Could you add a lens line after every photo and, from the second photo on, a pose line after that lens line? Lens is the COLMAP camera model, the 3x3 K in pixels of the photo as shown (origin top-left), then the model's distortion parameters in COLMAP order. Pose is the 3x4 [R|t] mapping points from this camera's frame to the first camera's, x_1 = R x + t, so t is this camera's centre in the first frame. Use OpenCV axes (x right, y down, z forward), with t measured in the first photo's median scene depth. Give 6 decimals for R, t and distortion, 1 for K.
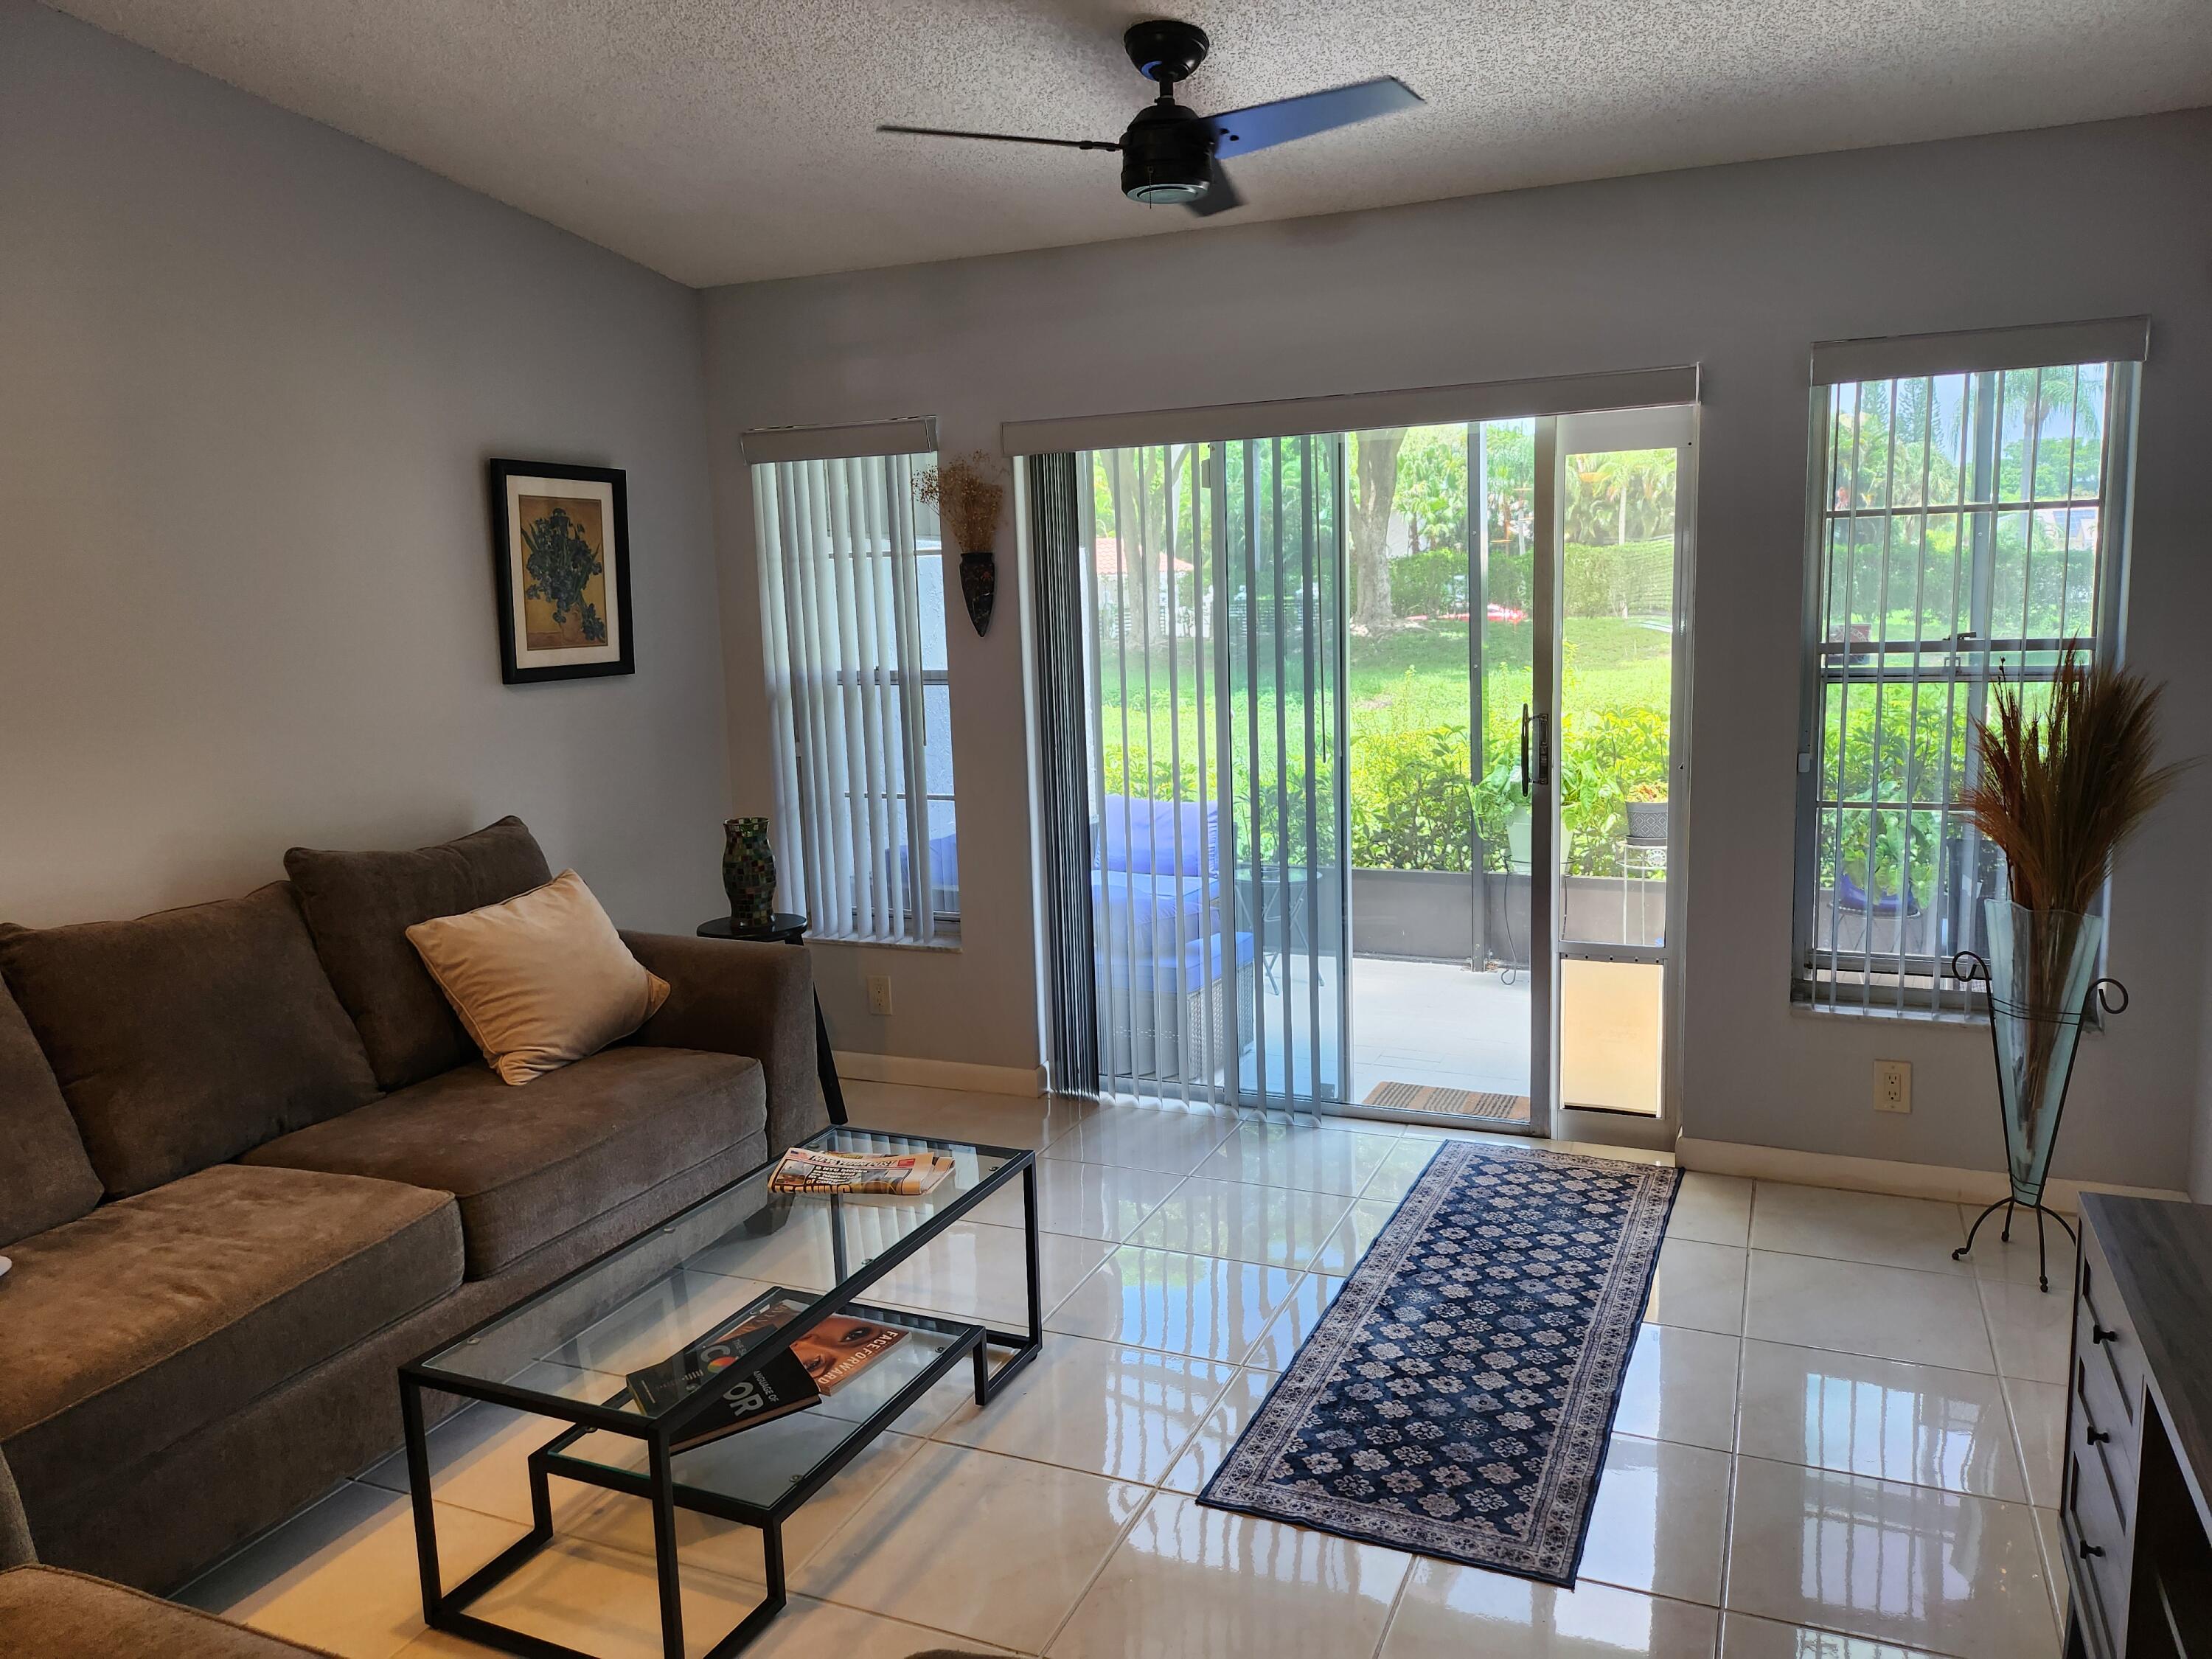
lens RADIAL K [[1559.0, 0, 1126.6], [0, 1559.0, 815.0], [0, 0, 1]] dist [0.070713, -0.079970]
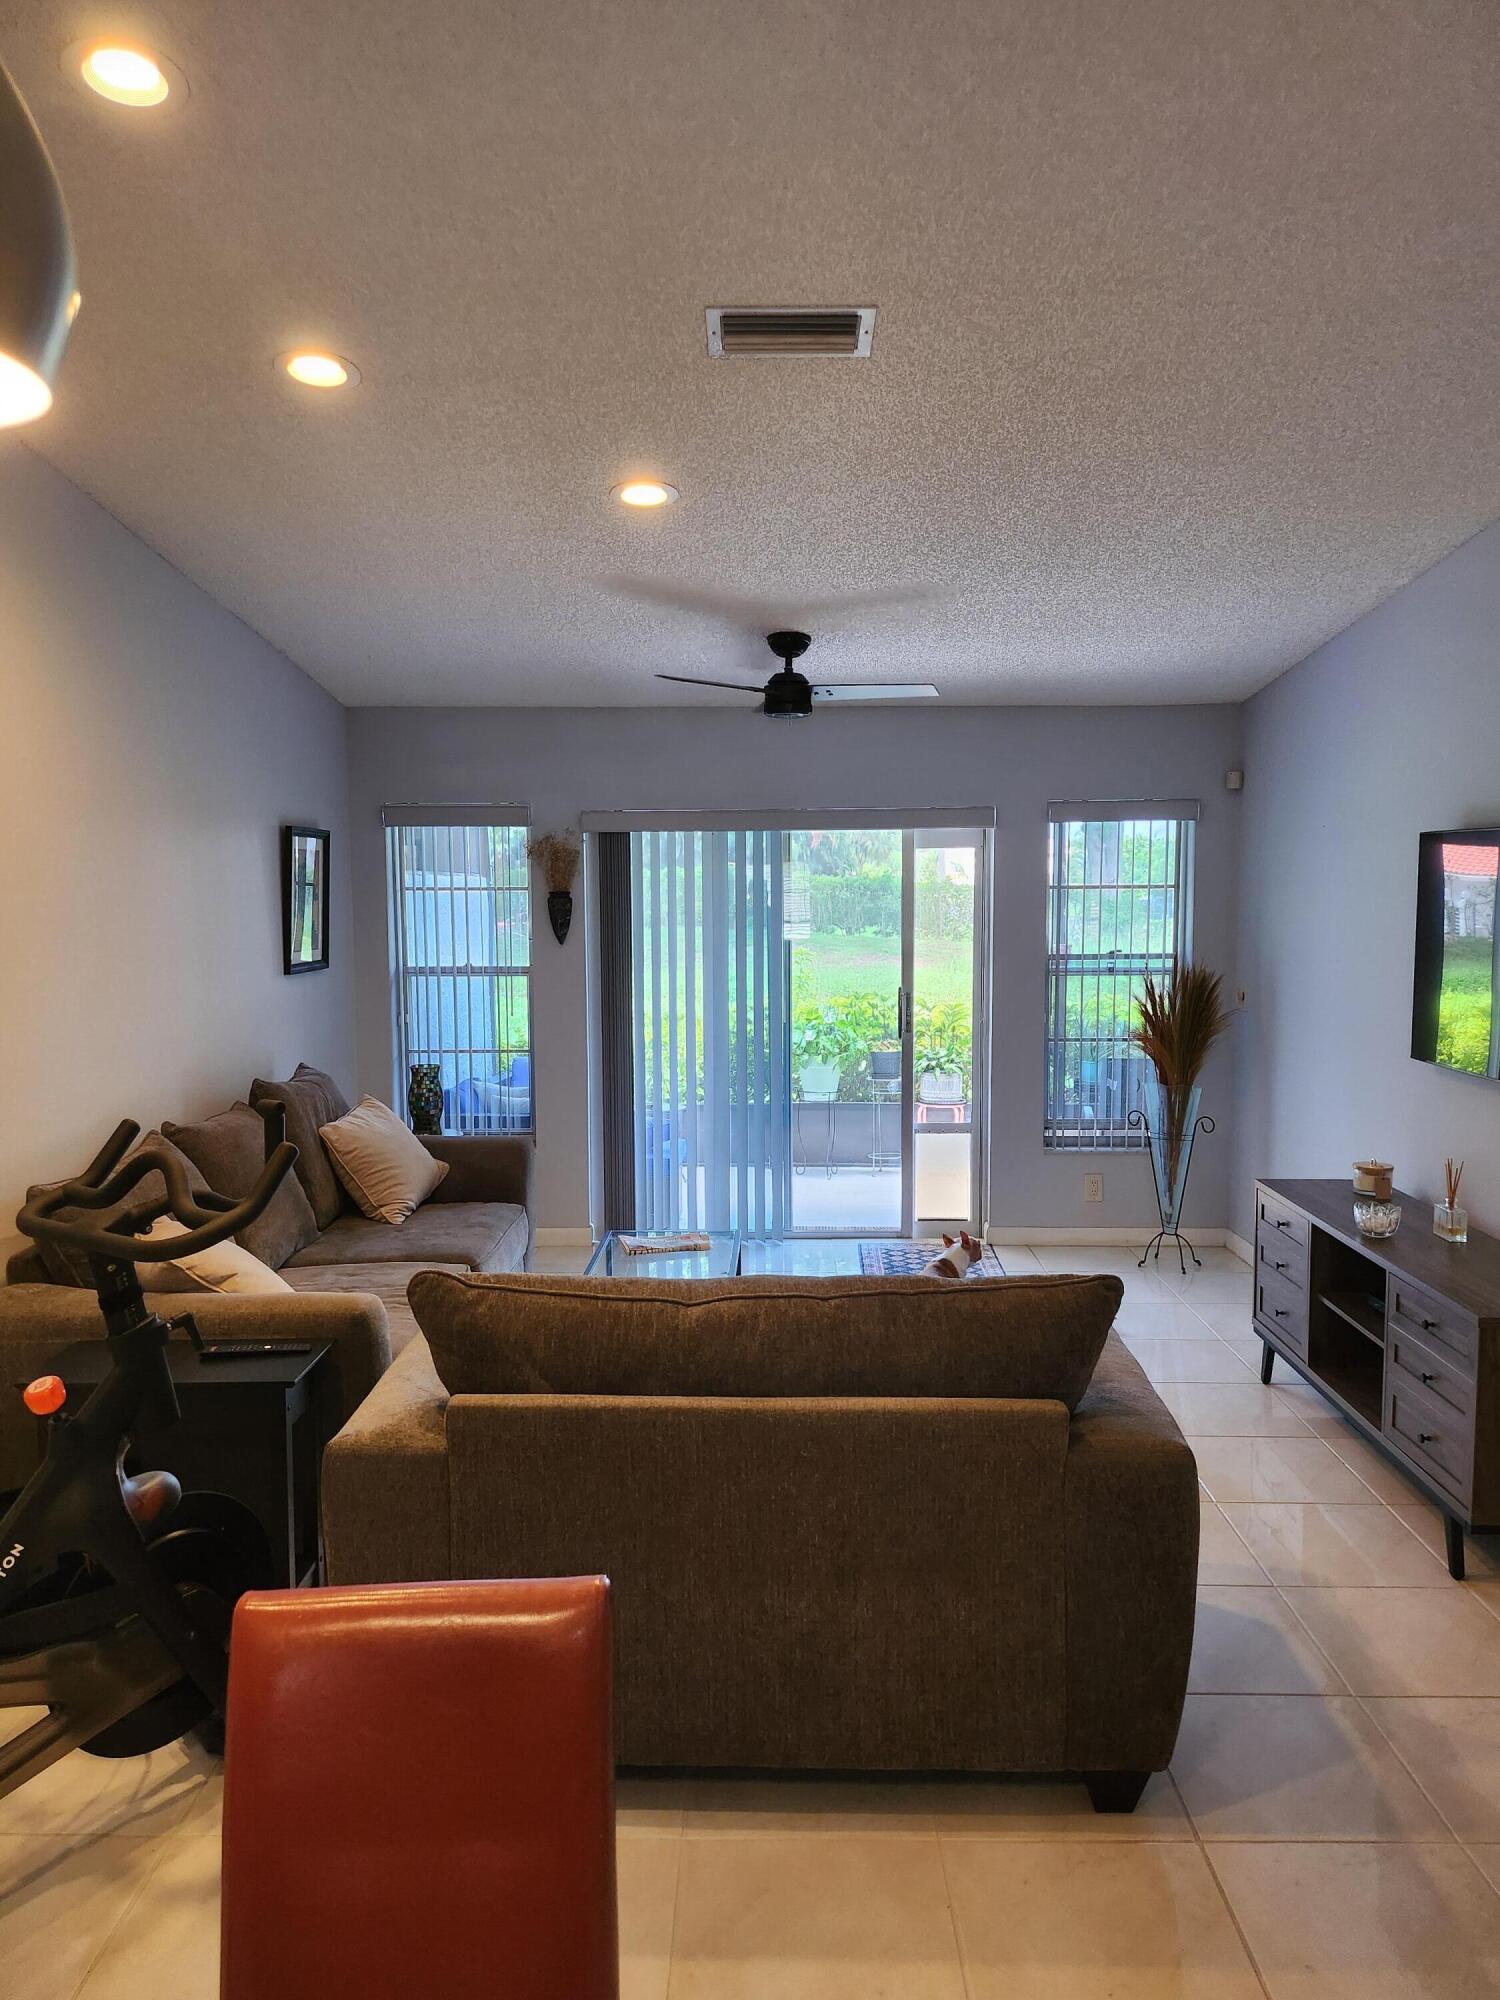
lens RADIAL K [[1409.6, 0, 738.9], [0, 1409.6, 1006.2], [0, 0, 1]] dist [0.070713, -0.079970]
pose [[0.927175, -0.006256, 0.374577, -0.542835], [0.031131, 0.997689, -0.060393, 0.043590], [-0.373333, 0.067656, 0.925227, -0.427824]]
